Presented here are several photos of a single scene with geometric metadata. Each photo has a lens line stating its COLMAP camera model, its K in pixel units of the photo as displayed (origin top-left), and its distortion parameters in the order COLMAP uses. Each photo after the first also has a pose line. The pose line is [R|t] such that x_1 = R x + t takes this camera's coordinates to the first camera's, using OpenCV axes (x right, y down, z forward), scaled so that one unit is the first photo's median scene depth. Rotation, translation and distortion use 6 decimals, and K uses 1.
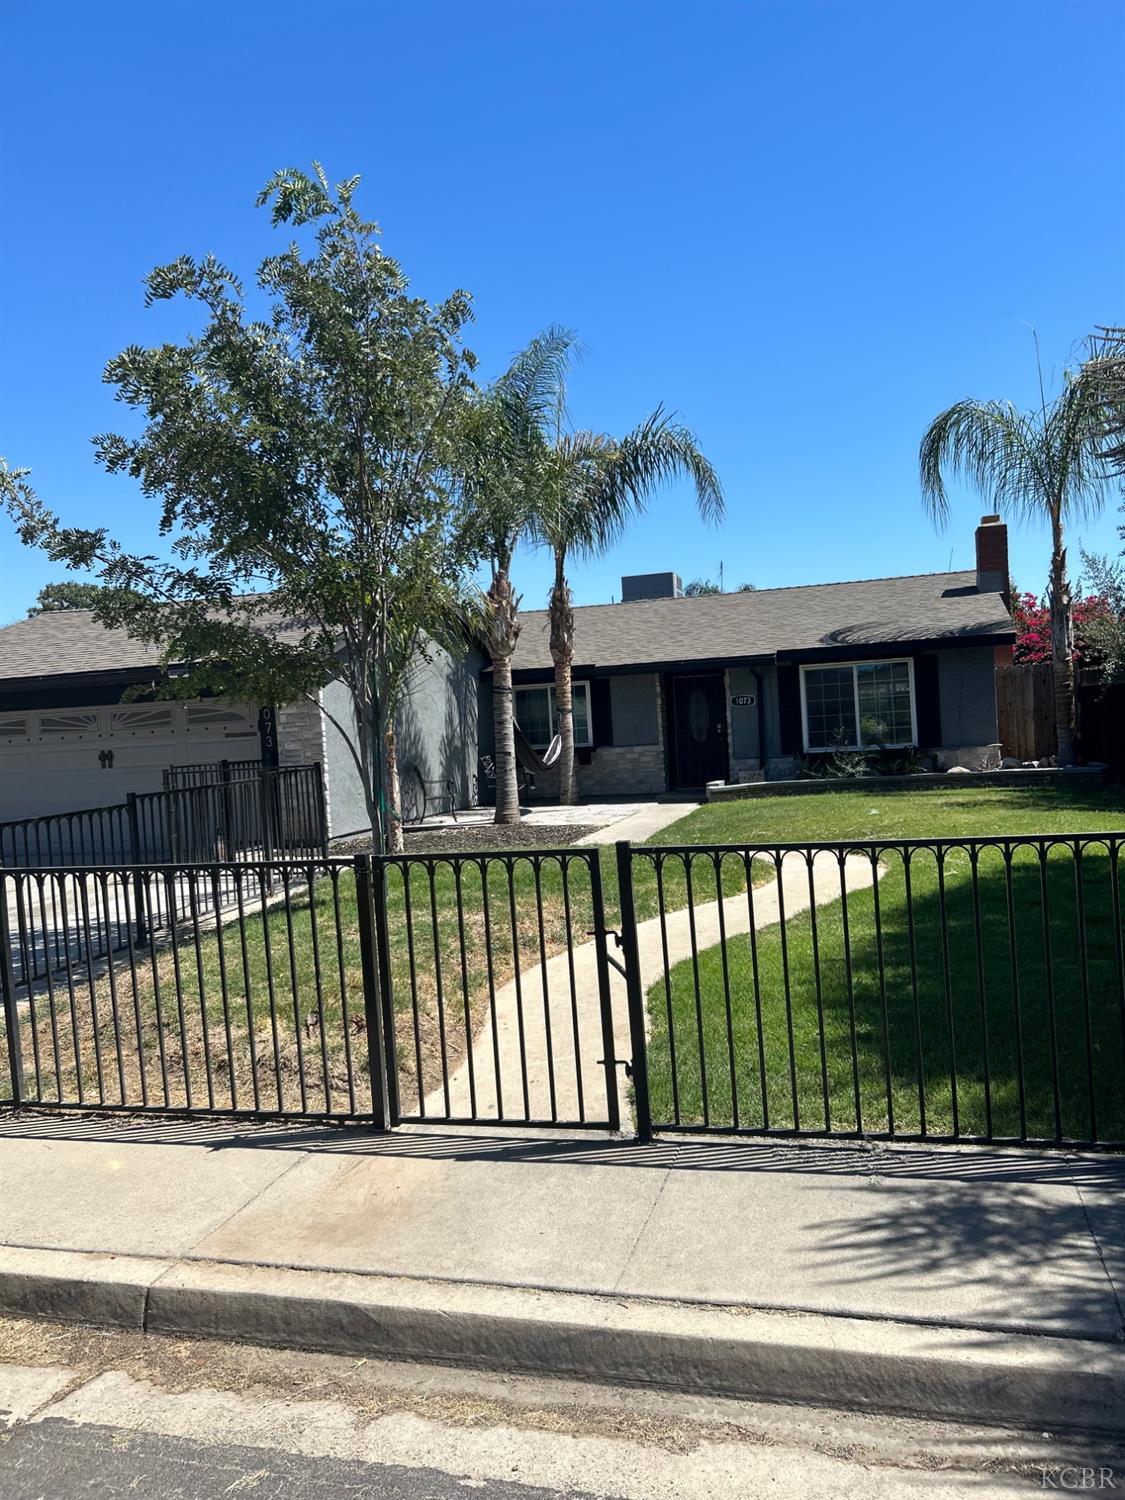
lens RADIAL K [[1138.1, 0, 560.4], [0, 1138.1, 752.3], [0, 0, 1]] dist [0.035375, -0.028441]
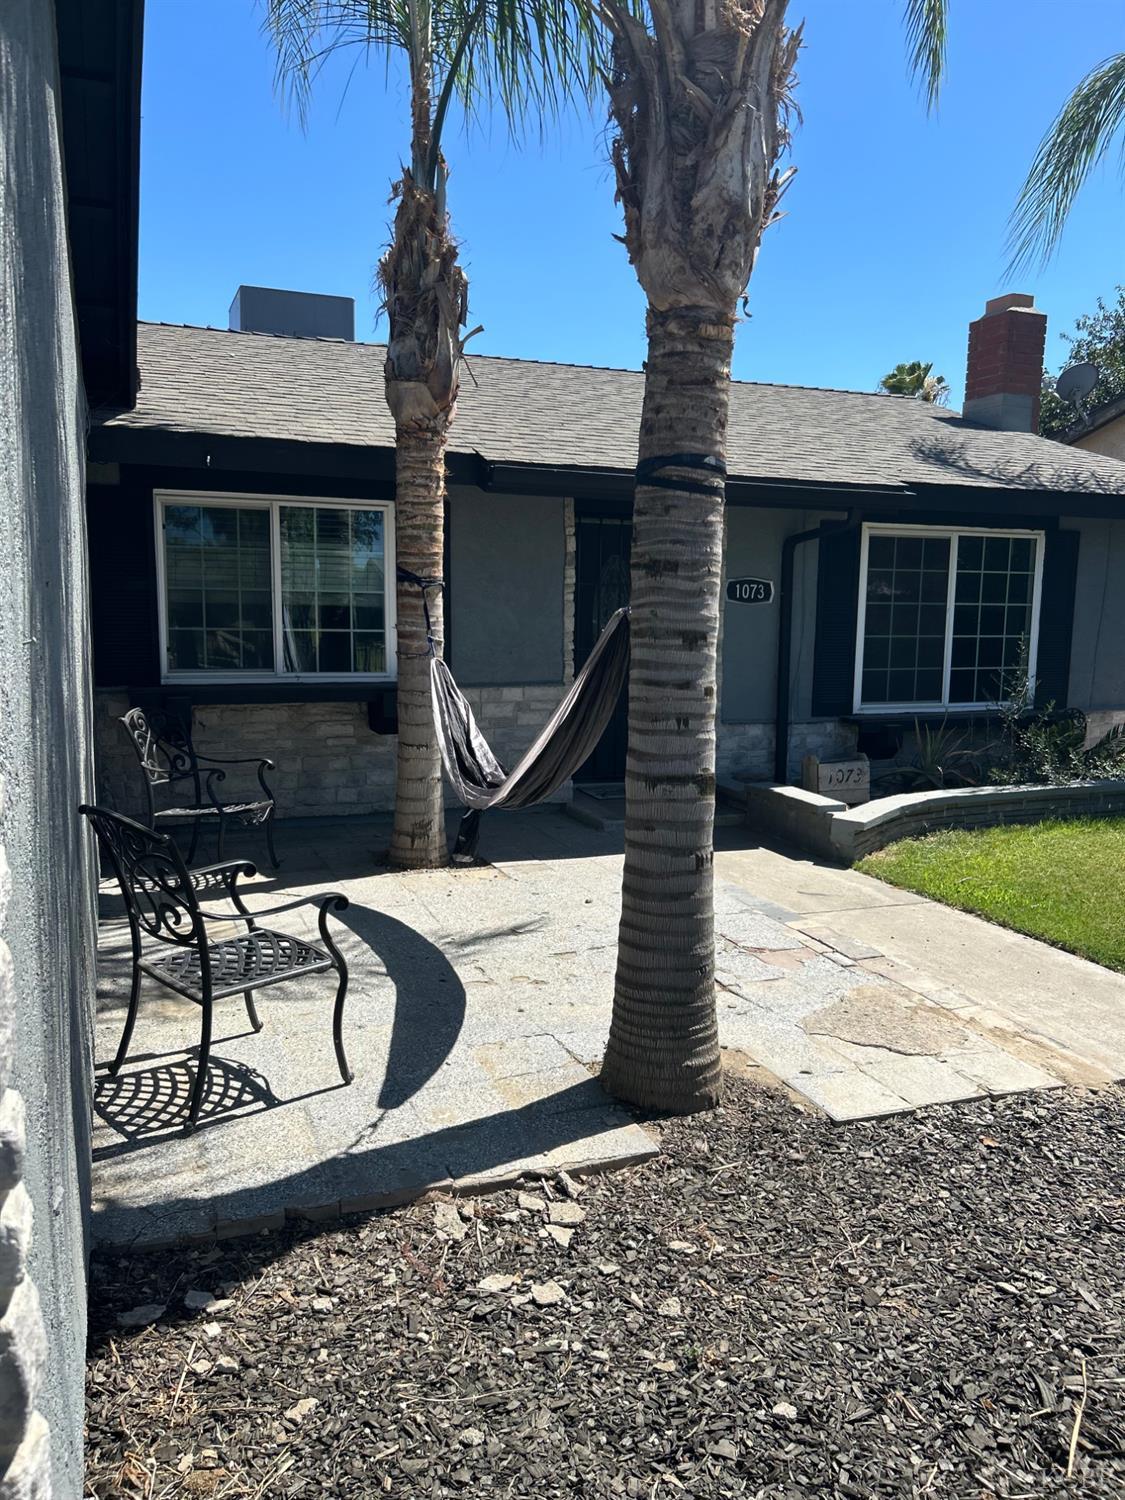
lens RADIAL K [[1138.1, 0, 562.1], [0, 1138.1, 749.6], [0, 0, 1]] dist [0.035375, -0.028441]
pose [[0.783767, -0.013570, 0.620907, -0.170696], [-0.048446, 0.995379, 0.082907, -0.017921], [-0.619162, -0.095060, 0.779488, 0.714588]]
